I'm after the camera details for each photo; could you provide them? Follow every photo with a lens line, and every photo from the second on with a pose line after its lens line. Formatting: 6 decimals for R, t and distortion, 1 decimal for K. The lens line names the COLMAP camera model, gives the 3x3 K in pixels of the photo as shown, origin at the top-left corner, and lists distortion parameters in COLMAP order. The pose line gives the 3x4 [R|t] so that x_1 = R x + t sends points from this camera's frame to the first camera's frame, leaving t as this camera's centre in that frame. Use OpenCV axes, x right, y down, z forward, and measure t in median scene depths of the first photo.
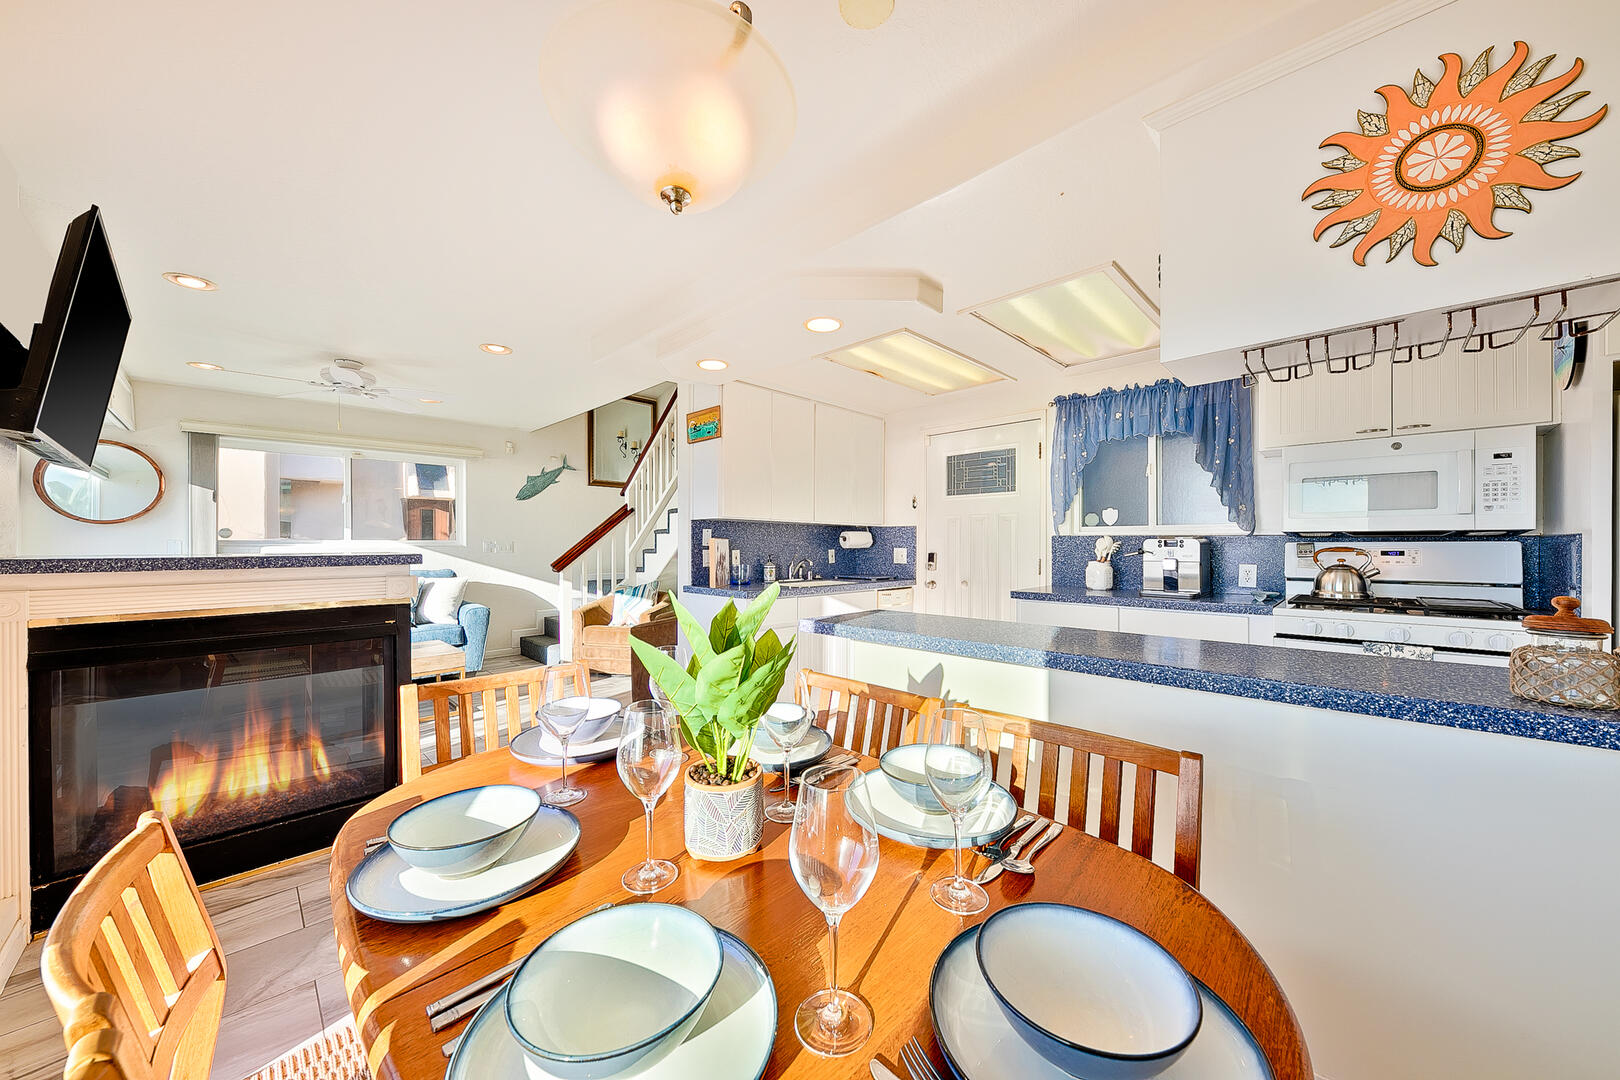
lens RADIAL K [[569.4, 0, 810.0], [0, 569.4, 540.0], [0, 0, 1]] dist [-0.002518, -0.000161]
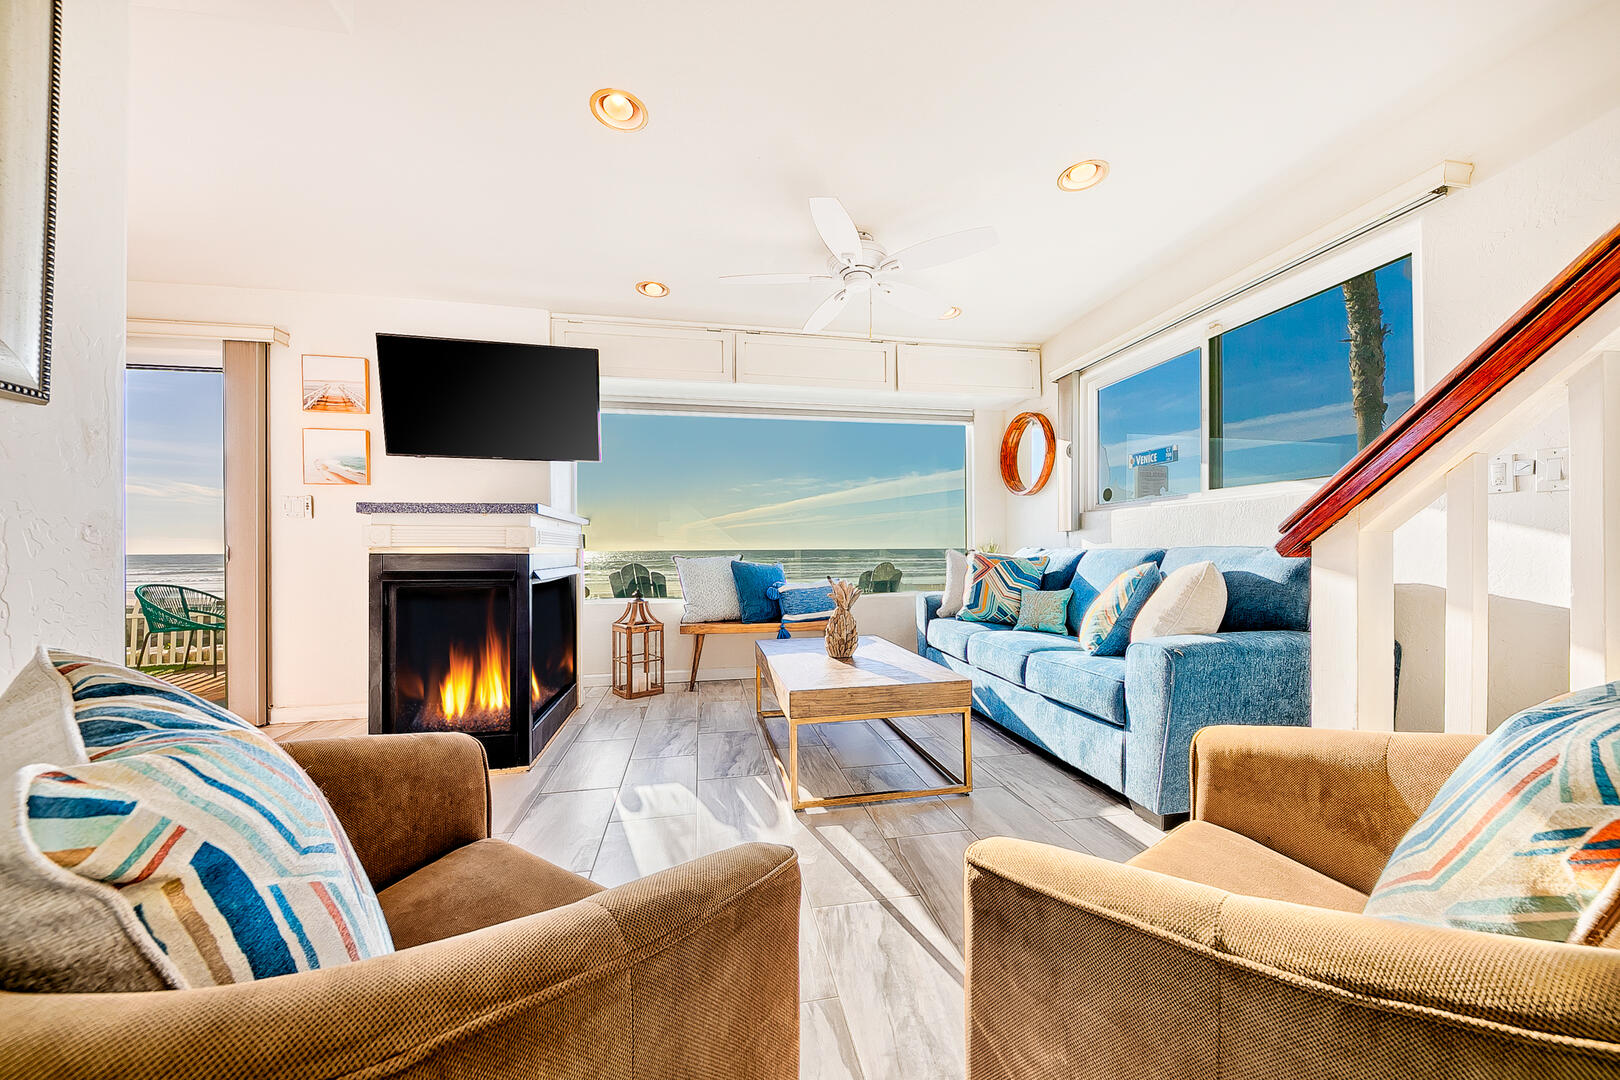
lens RADIAL K [[564.3, 0, 808.2], [0, 564.3, 550.4], [0, 0, 1]] dist [0.001878, 0.000081]
pose [[-0.558921, 0.006287, -0.829197, -0.197998], [0.013762, 0.999904, -0.001696, 0.072782], [0.829106, -0.012360, -0.558954, 1.334639]]
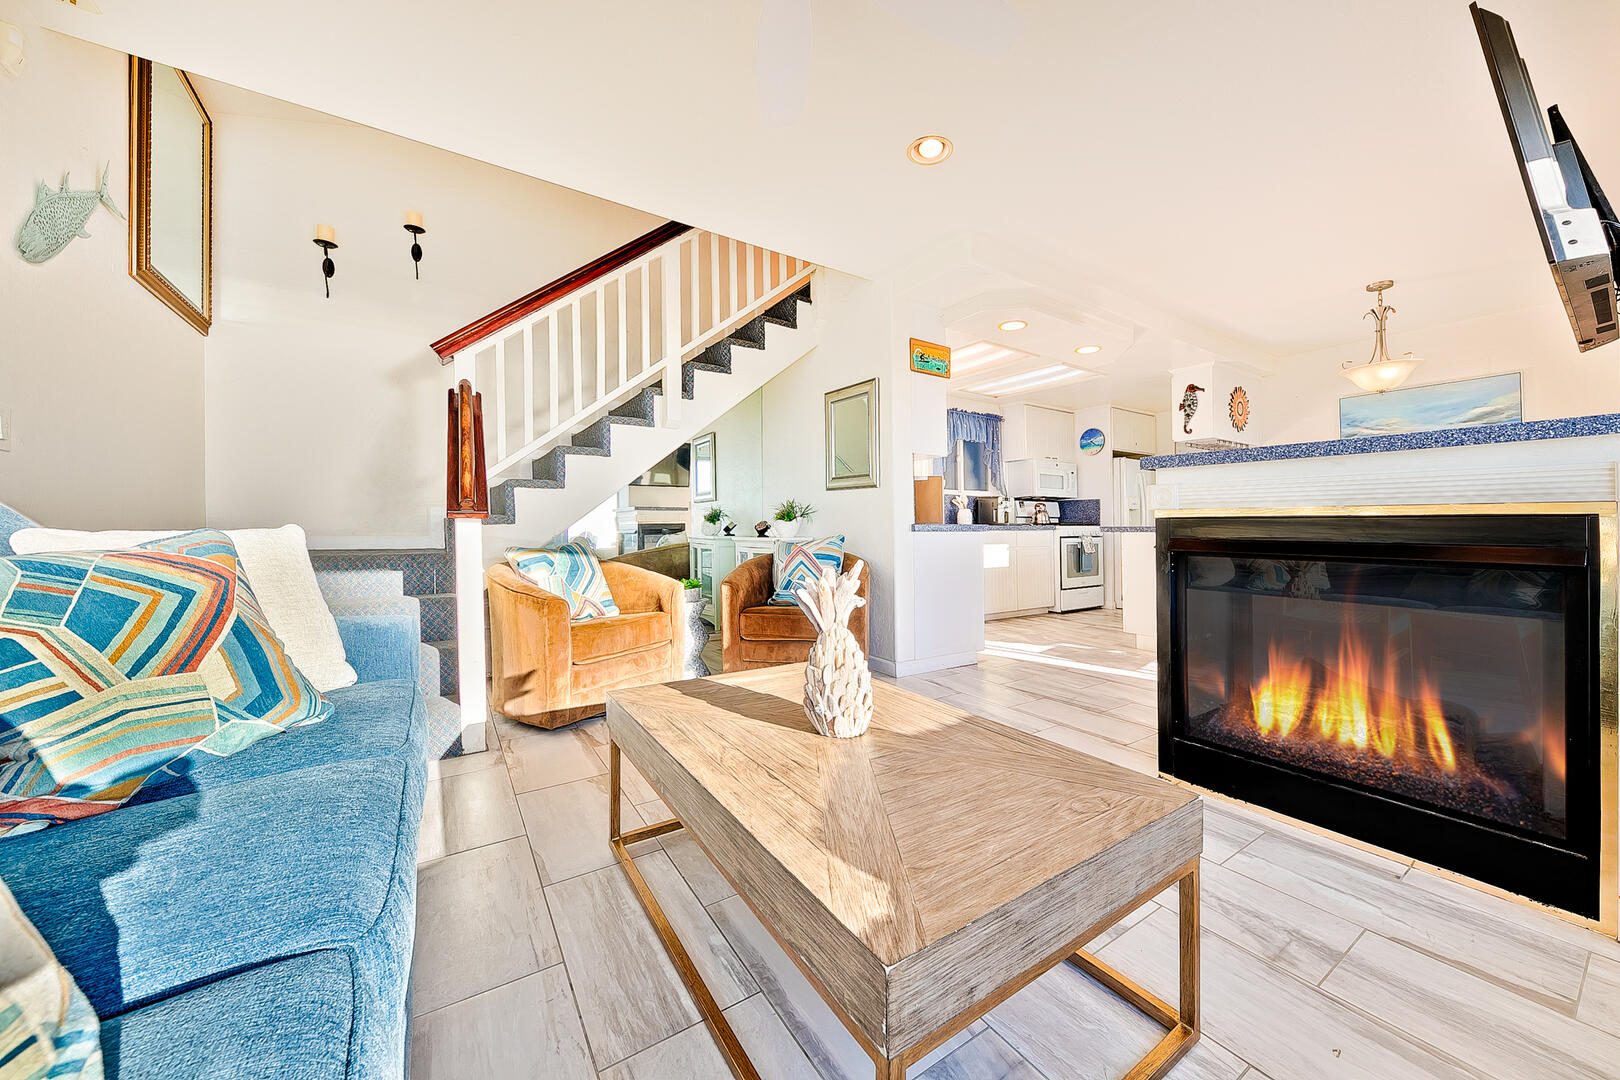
lens RADIAL K [[582.6, 0, 834.8], [0, 582.6, 520.1], [0, 0, 1]] dist [0.000625, 0.000124]
pose [[0.190383, 0.013991, 0.981610, -1.136541], [-0.008672, 0.999883, -0.012570, 0.083915], [-0.981672, -0.006119, 0.190482, 0.921041]]
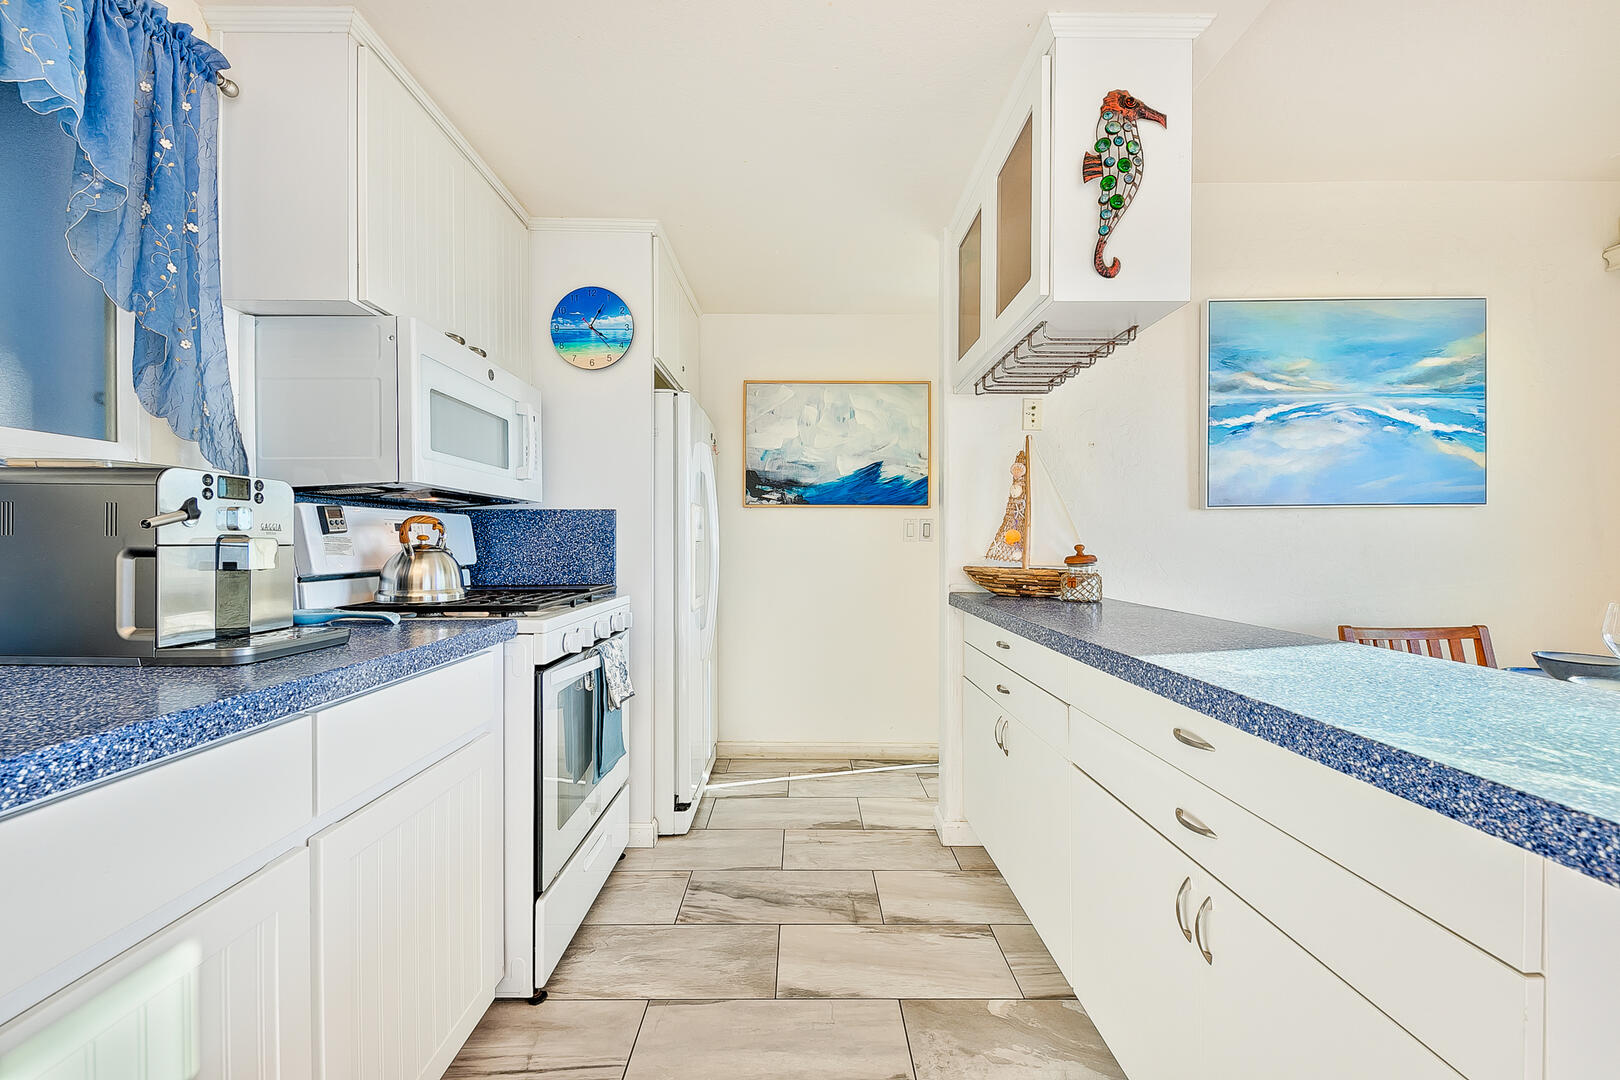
lens RADIAL K [[647.7, 0, 805.8], [0, 647.7, 540.2], [0, 0, 1]] dist [0.000888, -0.000376]
pose [[-0.707031, 0.004353, 0.707169, 0.116442], [-0.005386, 0.999919, -0.011540, 0.029243], [-0.707162, -0.011968, -0.706951, 0.790583]]
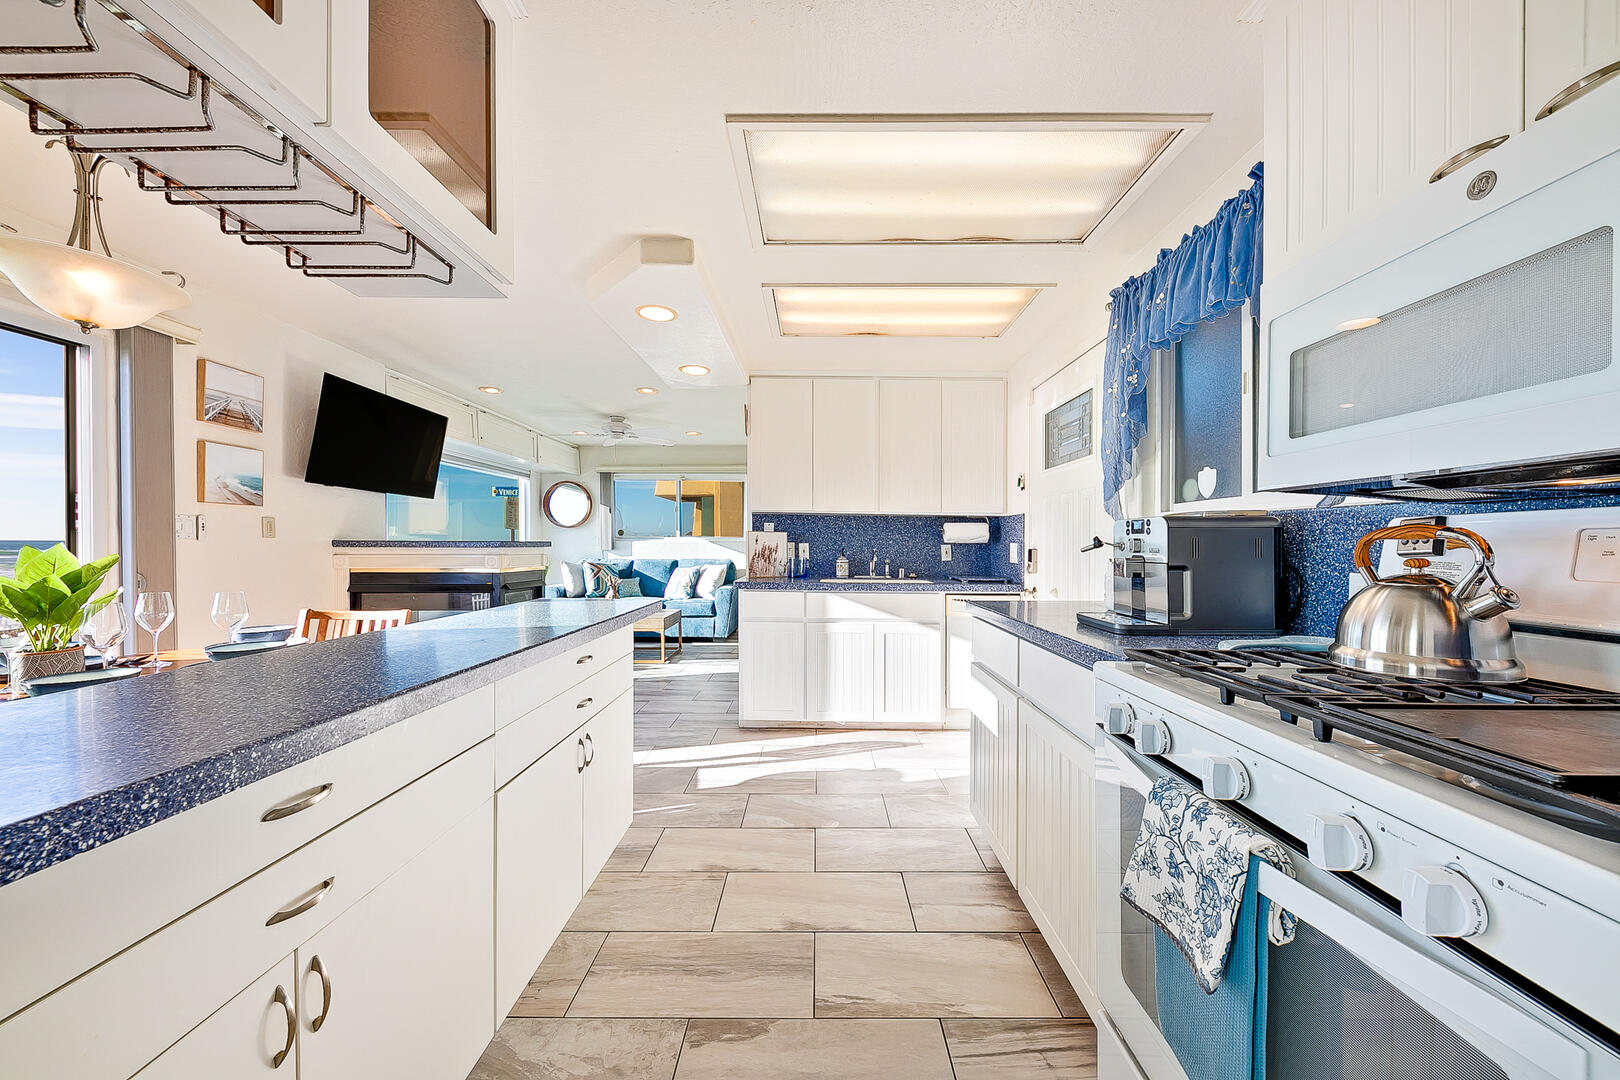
lens RADIAL K [[560.4, 0, 817.0], [0, 560.4, 552.5], [0, 0, 1]] dist [0.001711, 0.000042]
pose [[0.706256, 0.014627, -0.707806, 0.605387], [-0.001554, 0.999816, 0.019111, 0.015099], [0.707955, -0.012397, 0.706148, 0.328128]]
